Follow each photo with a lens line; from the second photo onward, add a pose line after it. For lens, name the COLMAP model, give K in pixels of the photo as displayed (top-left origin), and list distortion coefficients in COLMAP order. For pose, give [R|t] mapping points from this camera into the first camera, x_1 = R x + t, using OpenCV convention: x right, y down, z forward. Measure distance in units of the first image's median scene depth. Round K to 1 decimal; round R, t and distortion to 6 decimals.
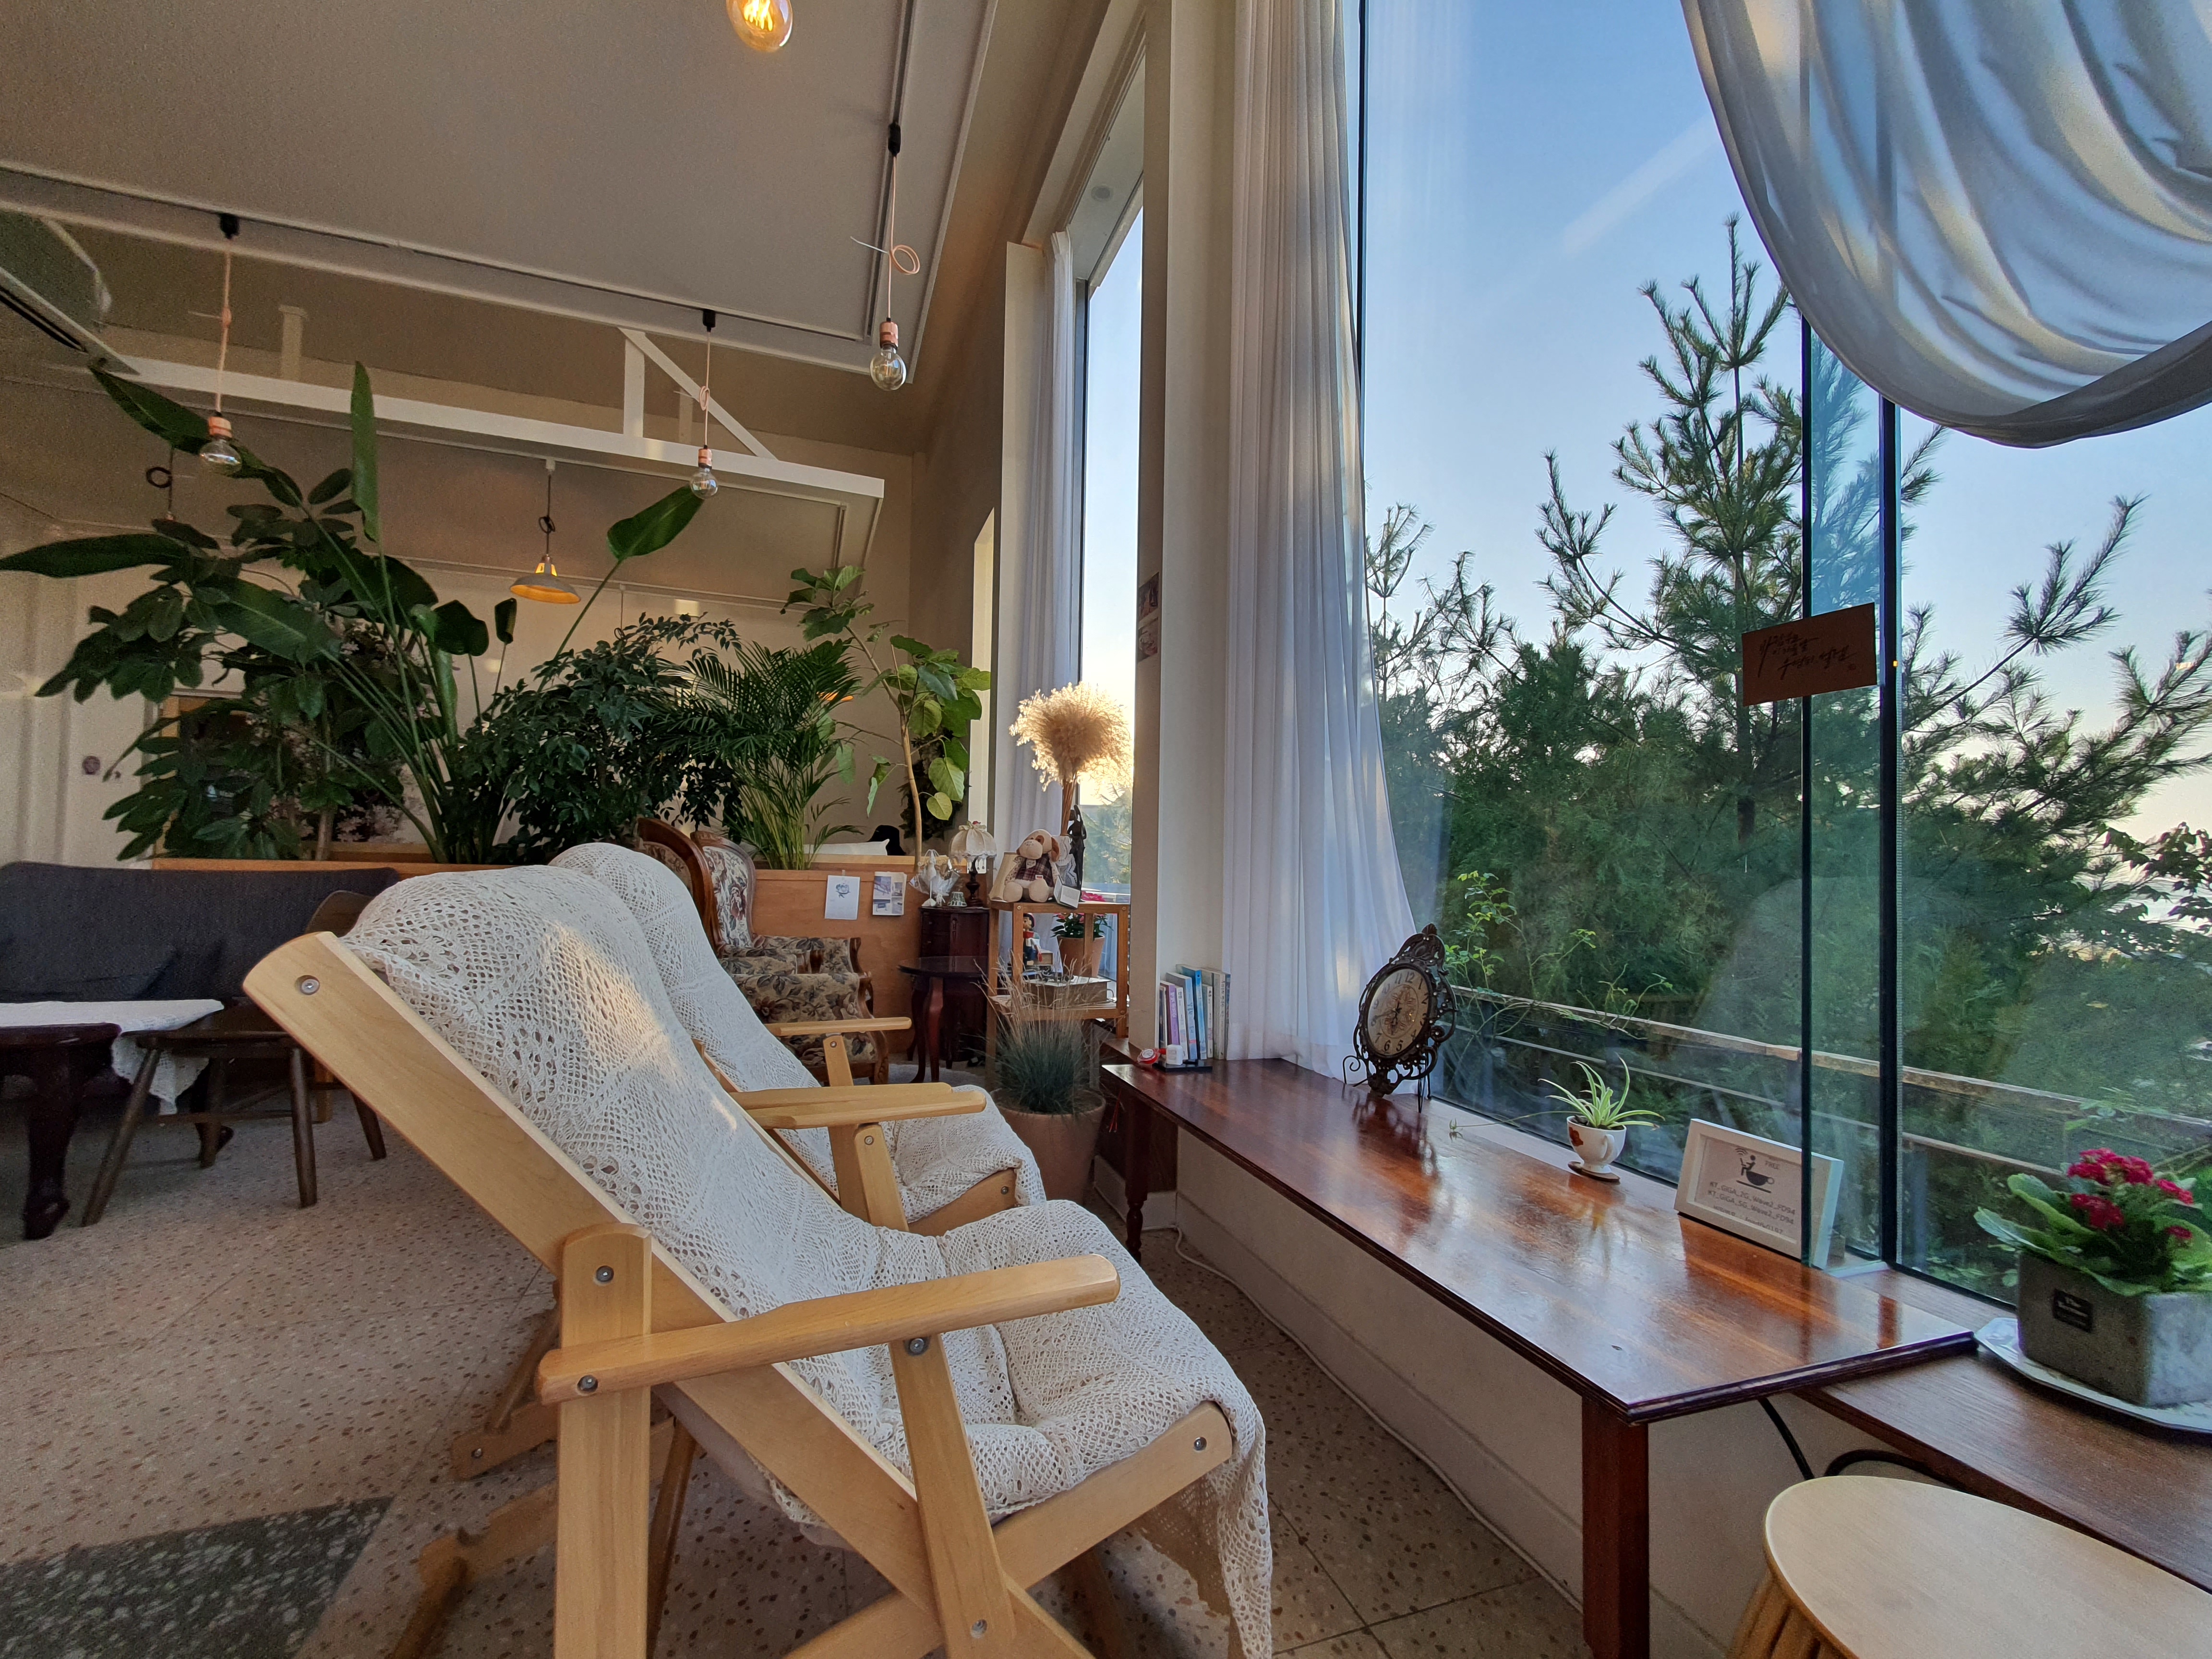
lens RADIAL K [[885.8, 0, 1090.4], [0, 885.8, 835.3], [0, 0, 1]] dist [0.001182, 0.000148]
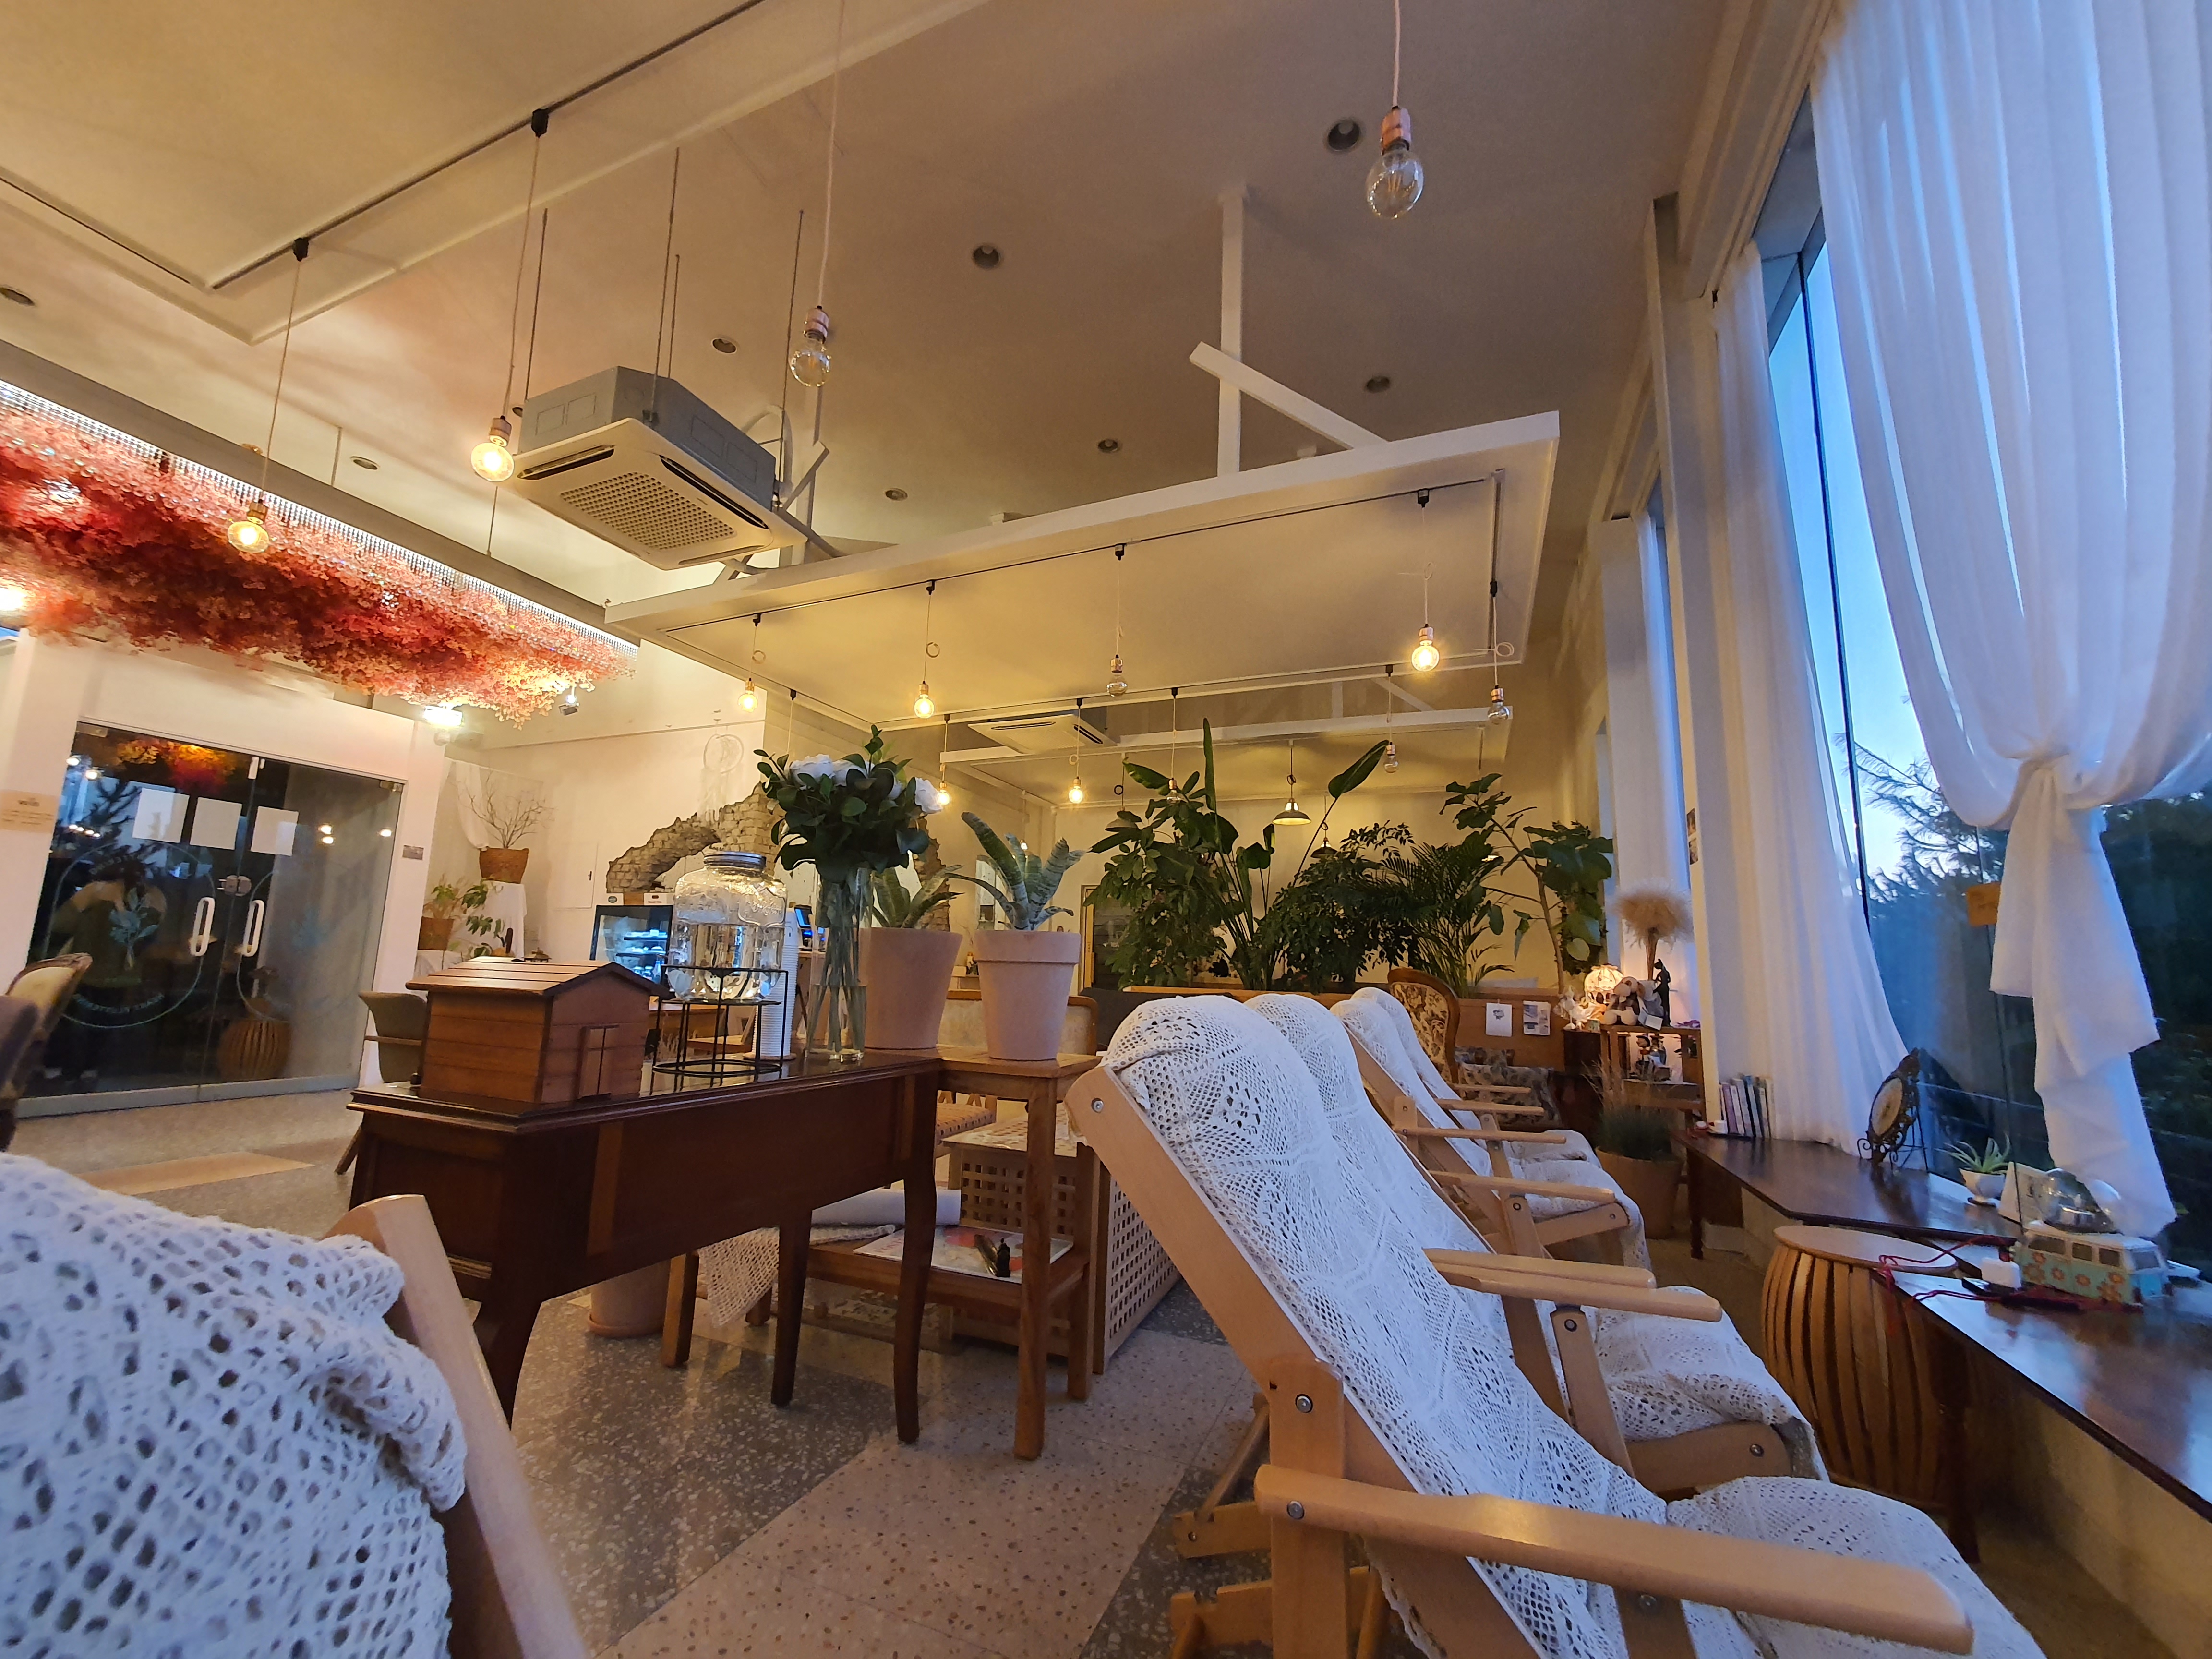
lens RADIAL K [[885.8, 0, 1090.4], [0, 885.8, 835.3], [0, 0, 1]] dist [0.001182, 0.000148]
pose [[0.757568, -0.094848, -0.645829, 0.153247], [0.004218, 0.990078, -0.140458, -0.022179], [0.652743, 0.103682, 0.750451, -0.467308]]
